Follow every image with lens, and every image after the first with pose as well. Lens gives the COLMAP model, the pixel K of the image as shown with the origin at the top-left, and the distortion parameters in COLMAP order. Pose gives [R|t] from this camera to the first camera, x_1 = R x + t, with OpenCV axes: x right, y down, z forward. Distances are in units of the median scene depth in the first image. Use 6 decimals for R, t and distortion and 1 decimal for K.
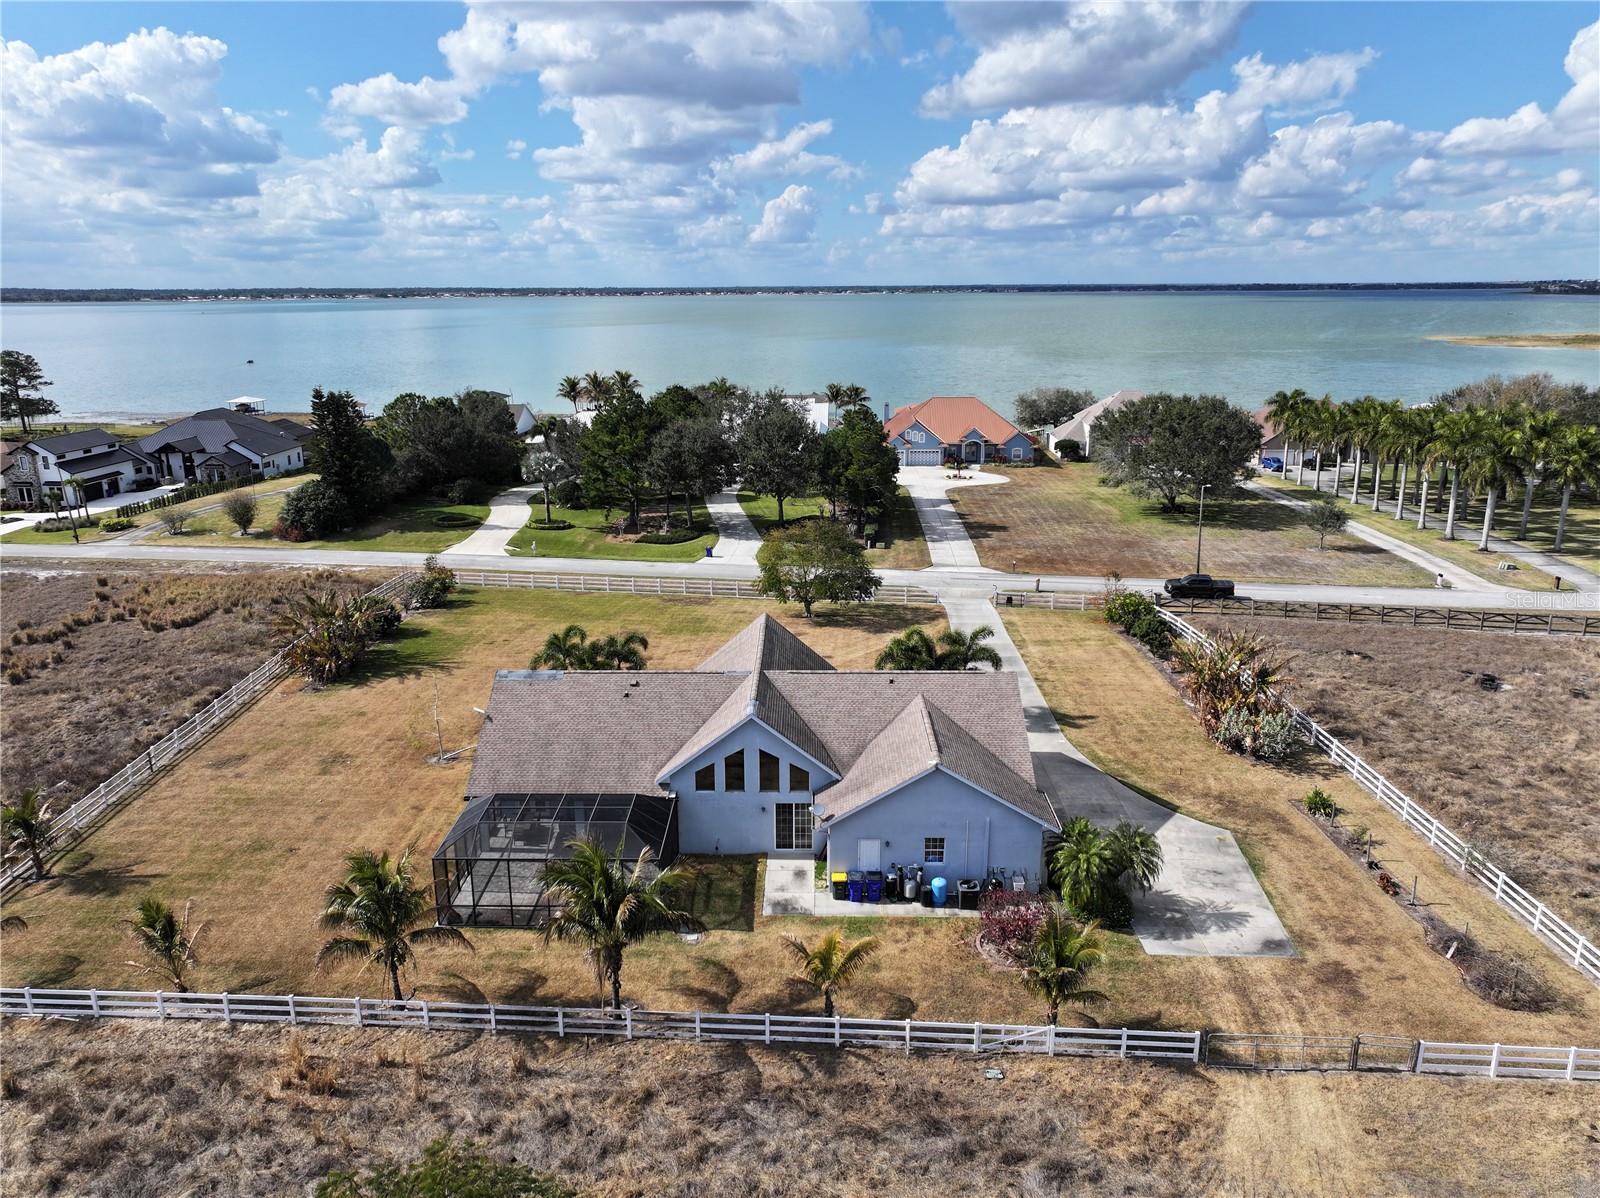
lens RADIAL K [[1119.0, 0, 800.0], [0, 1119.0, 599.0], [0, 0, 1]] dist [-0.006125, -0.006492]
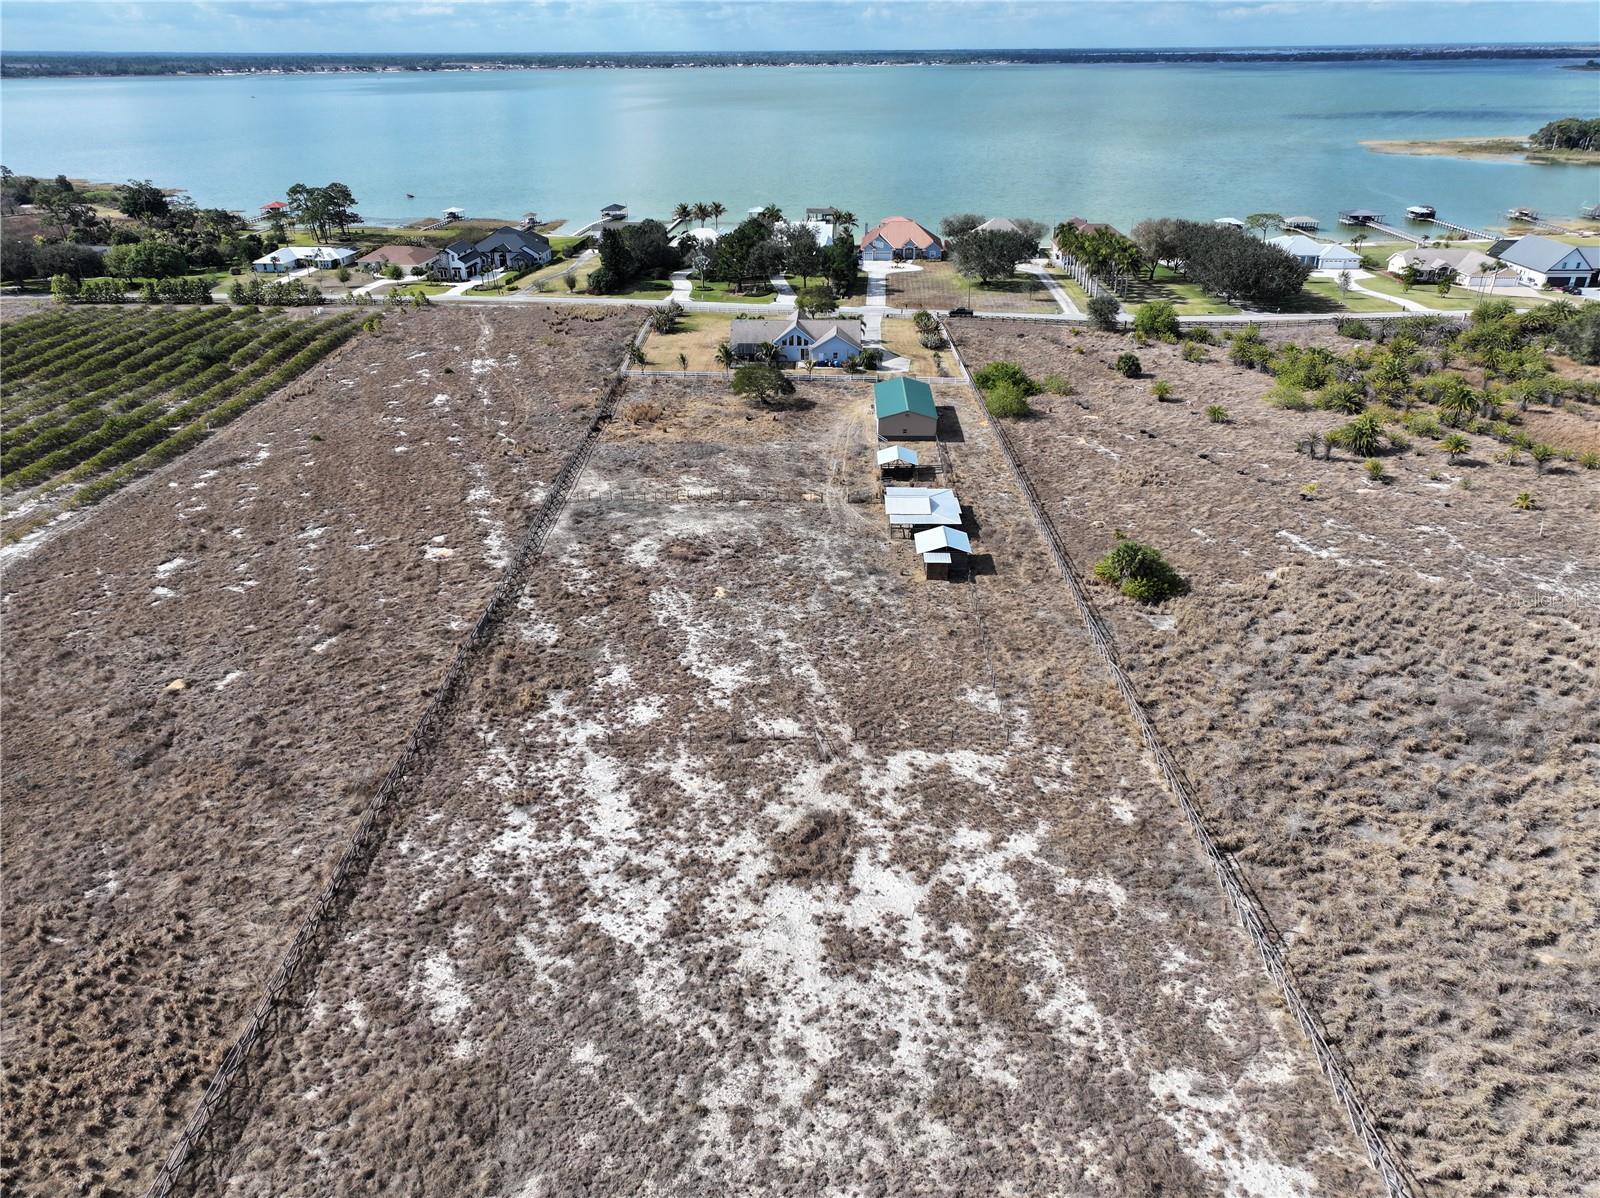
lens RADIAL K [[1120.8, 0, 800.0], [0, 1120.8, 599.0], [0, 0, 1]] dist [0.000104, 0.007332]
pose [[0.999595, 0.012252, -0.025684, 0.038082], [-0.007312, 0.982851, 0.184257, 0.129061], [0.027501, -0.183995, 0.982542, -1.318874]]
